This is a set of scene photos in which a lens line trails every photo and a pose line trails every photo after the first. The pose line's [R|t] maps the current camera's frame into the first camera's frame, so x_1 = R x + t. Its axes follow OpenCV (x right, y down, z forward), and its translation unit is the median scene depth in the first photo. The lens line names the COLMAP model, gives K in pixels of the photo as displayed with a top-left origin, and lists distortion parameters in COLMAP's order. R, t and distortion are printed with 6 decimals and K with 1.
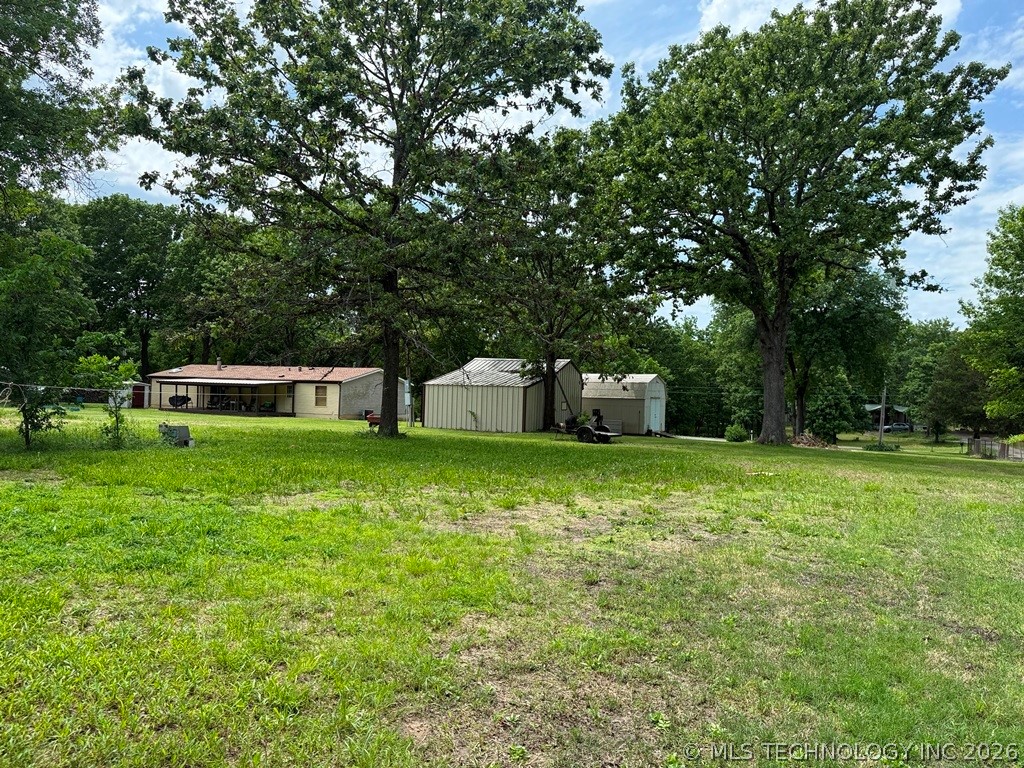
lens RADIAL K [[741.1, 0, 512.0], [0, 741.1, 384.0], [0, 0, 1]] dist [0.091966, -0.003899]
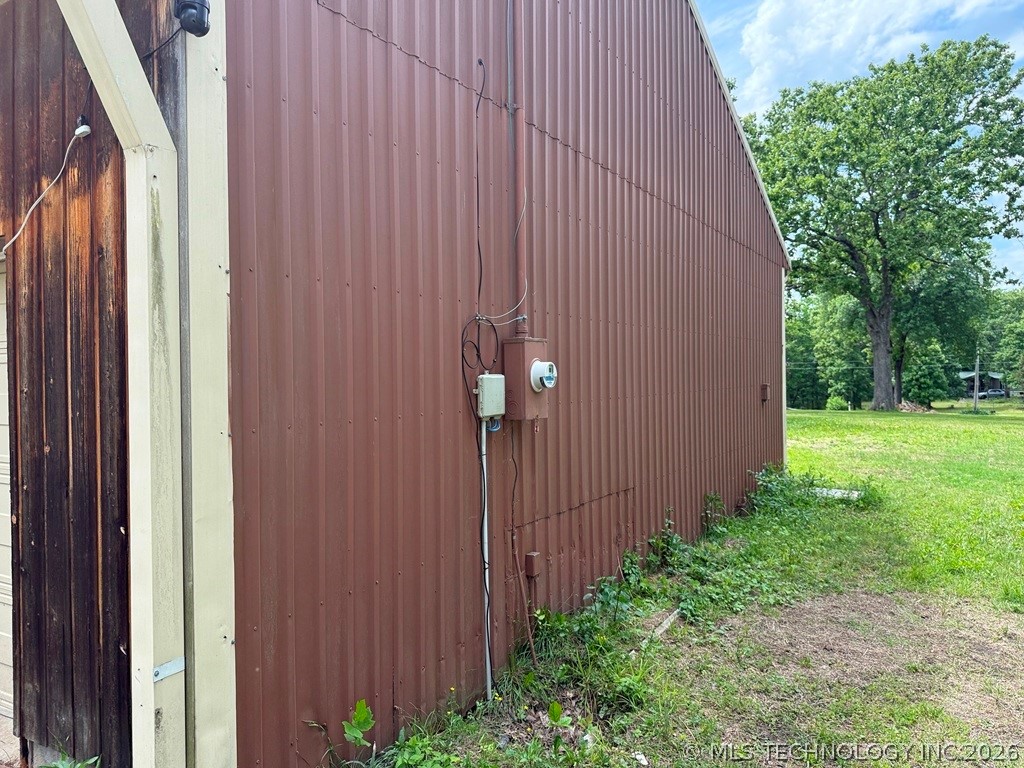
lens RADIAL K [[756.0, 0, 513.6], [0, 756.0, 371.9], [0, 0, 1]] dist [-0.006396, 0.093545]
pose [[0.995132, -0.039982, -0.090076, -0.067103], [0.040660, 0.999157, 0.005699, -0.006735], [0.089772, -0.009334, 0.995919, -0.139751]]
